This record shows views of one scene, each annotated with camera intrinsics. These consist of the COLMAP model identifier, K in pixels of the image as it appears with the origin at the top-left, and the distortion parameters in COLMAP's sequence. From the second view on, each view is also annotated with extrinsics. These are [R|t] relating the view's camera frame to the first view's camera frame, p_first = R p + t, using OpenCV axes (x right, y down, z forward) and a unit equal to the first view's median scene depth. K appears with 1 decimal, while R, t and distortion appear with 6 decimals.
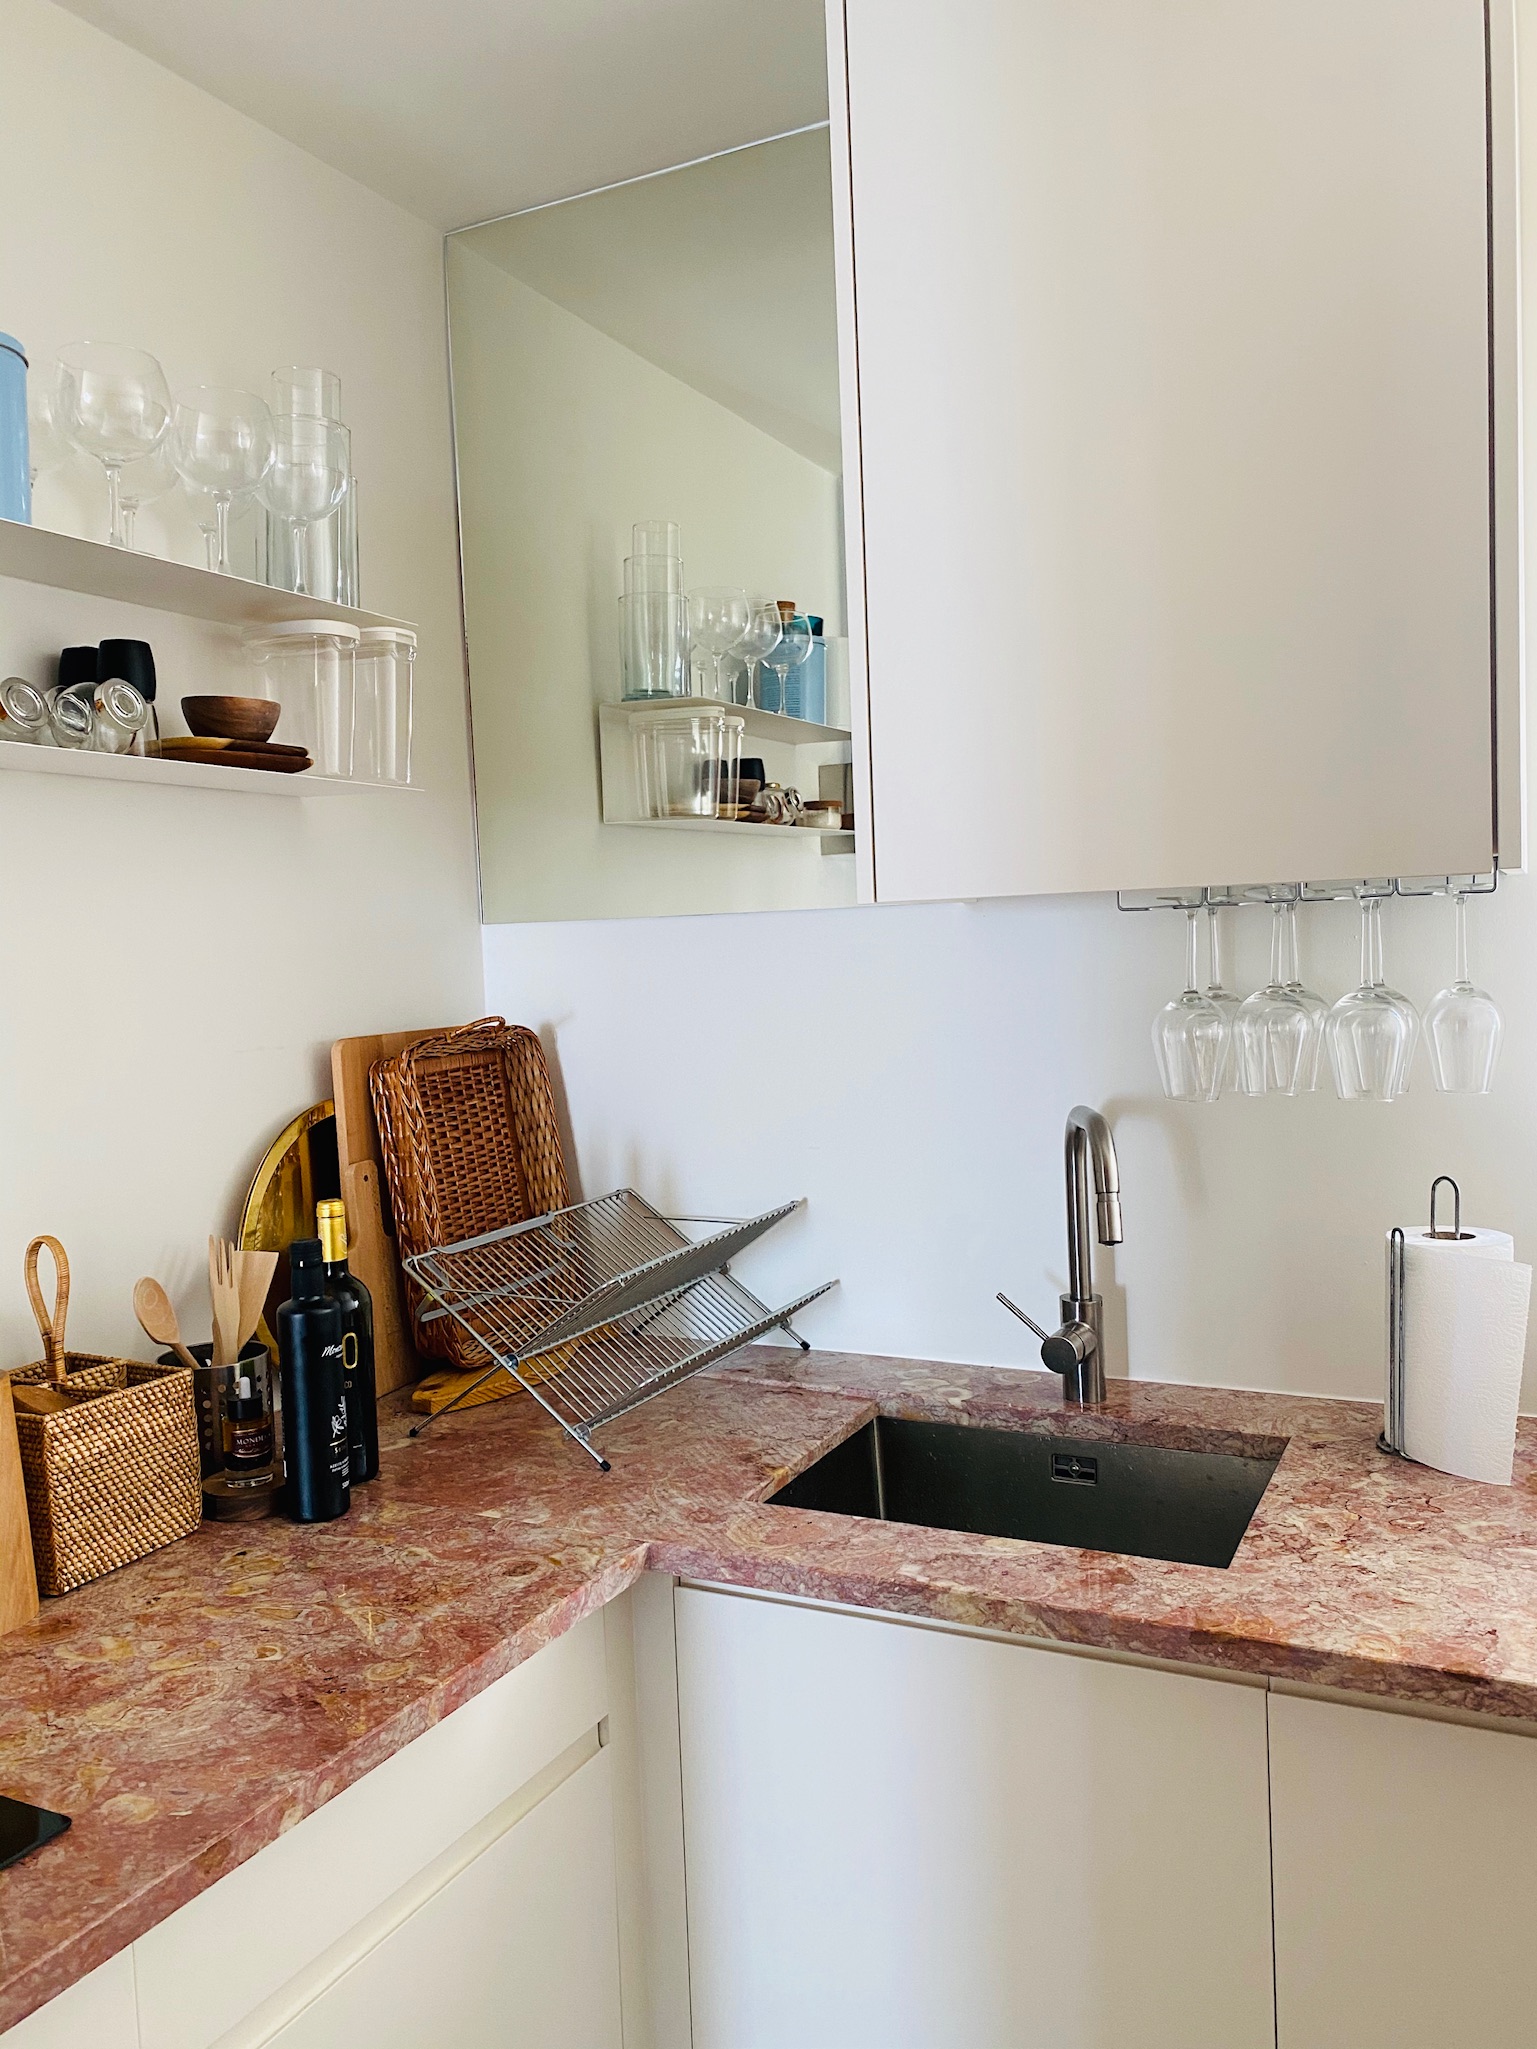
lens RADIAL K [[1575.7, 0, 768.5], [0, 1575.7, 1024.5], [0, 0, 1]] dist [0.045665, -0.101685]
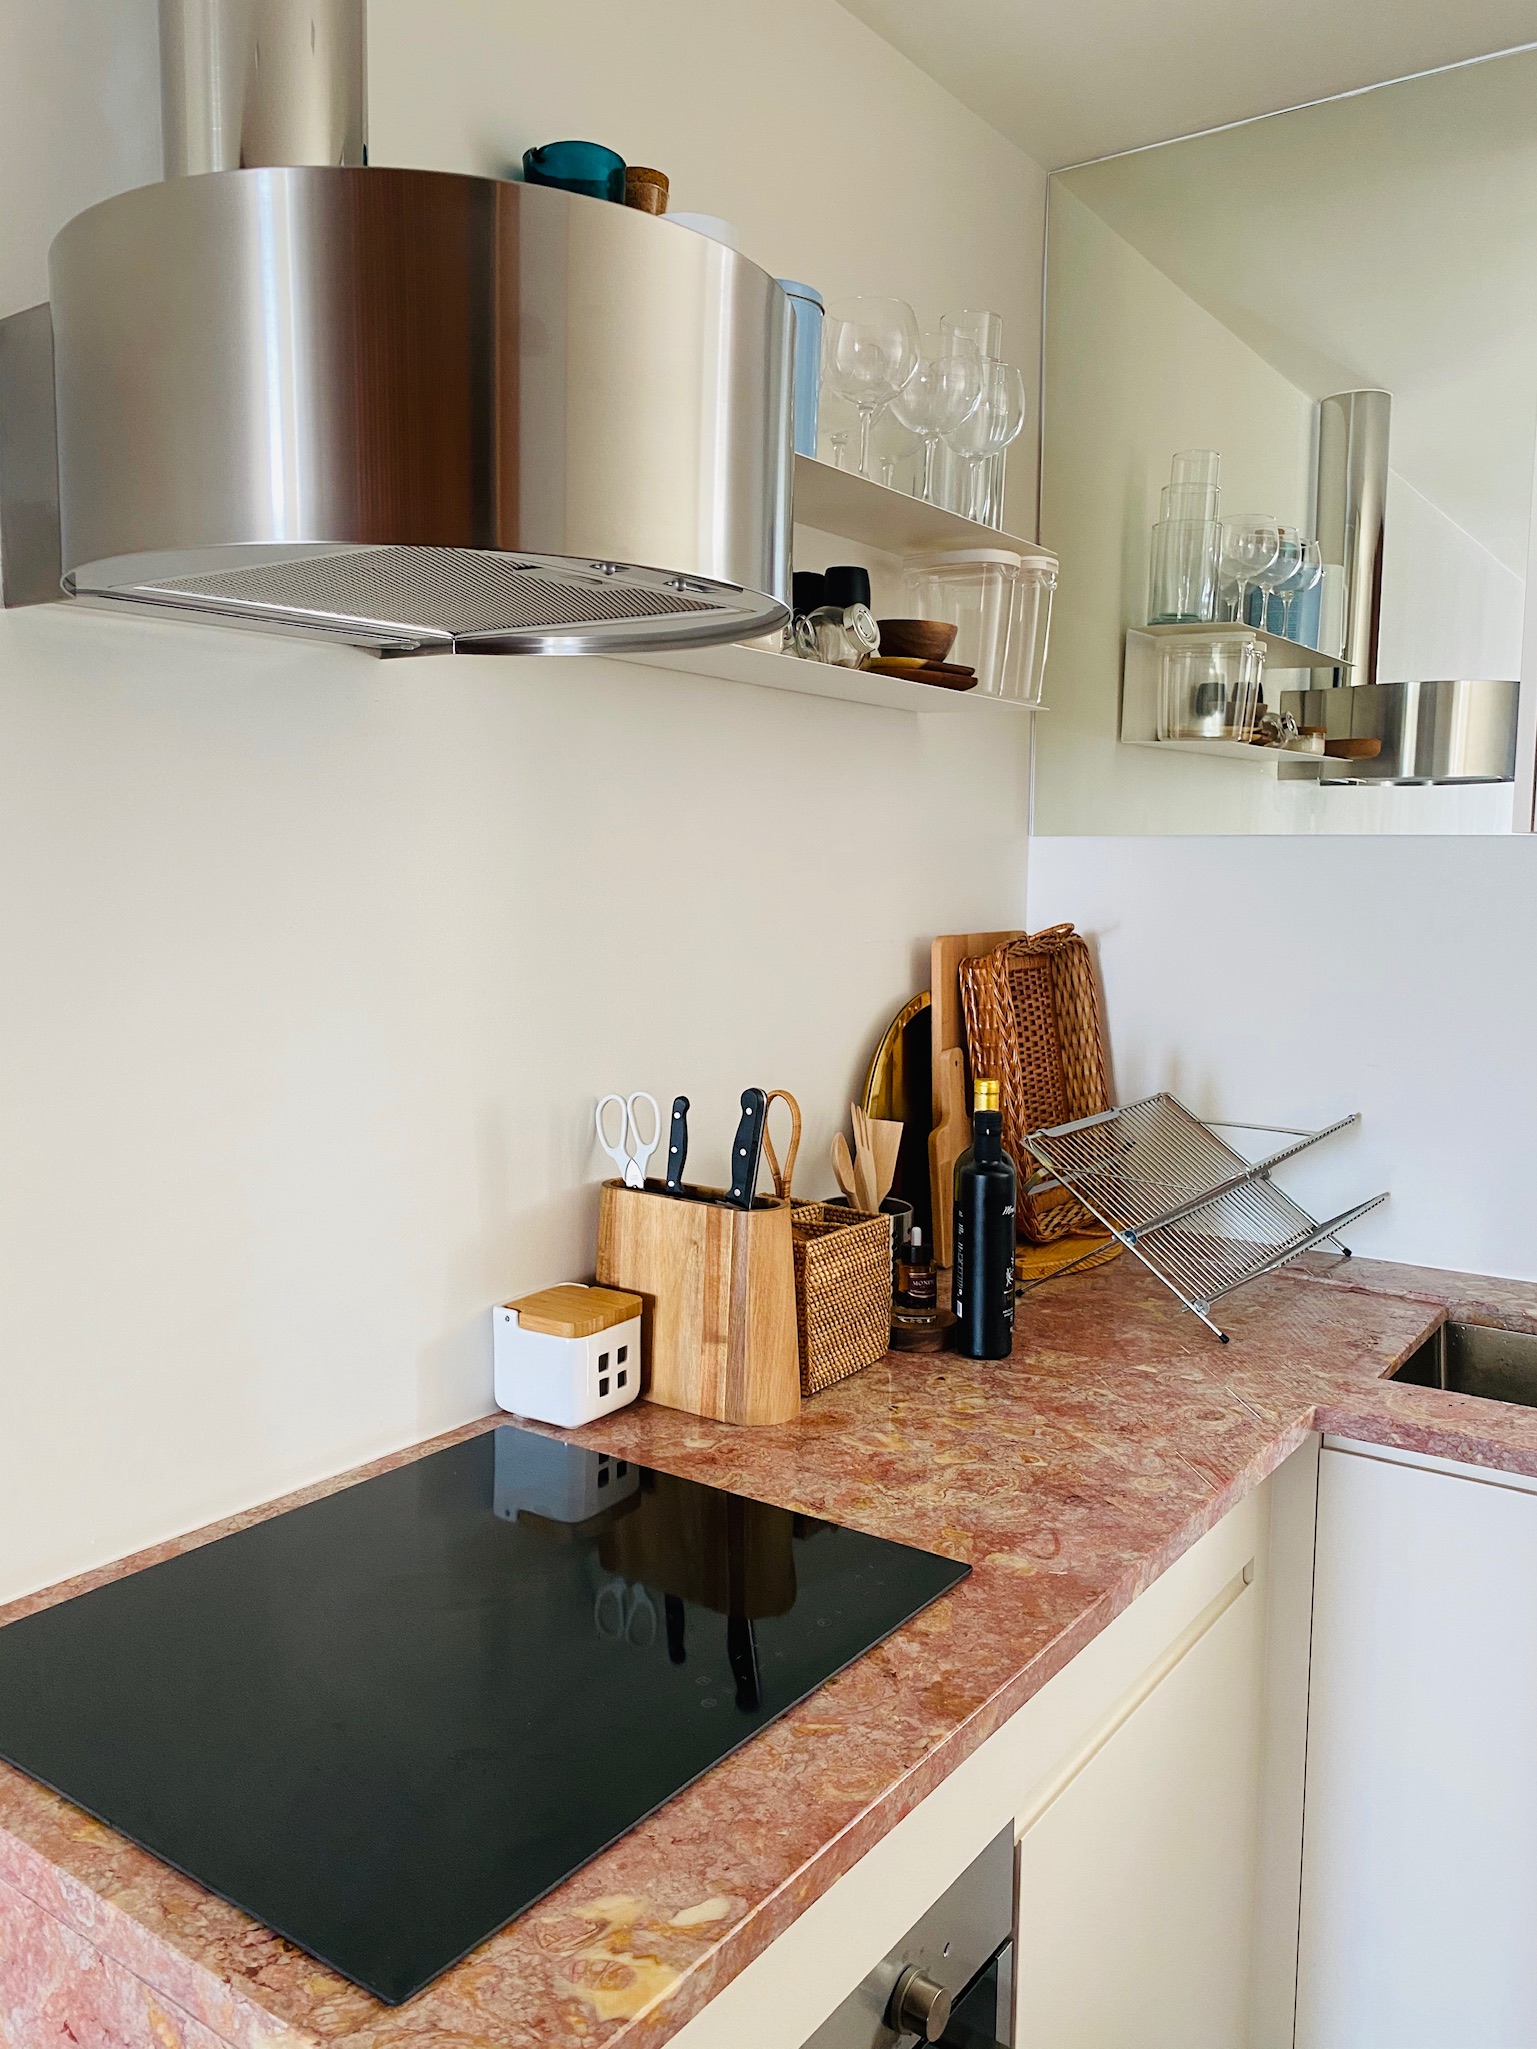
lens RADIAL K [[1571.9, 0, 765.5], [0, 1571.9, 1017.1], [0, 0, 1]] dist [0.107050, -0.272883]
pose [[0.986293, 0.061605, -0.153069, -0.251262], [-0.054477, 0.997245, 0.050340, 0.019473], [0.155748, -0.041311, 0.986933, -0.114747]]
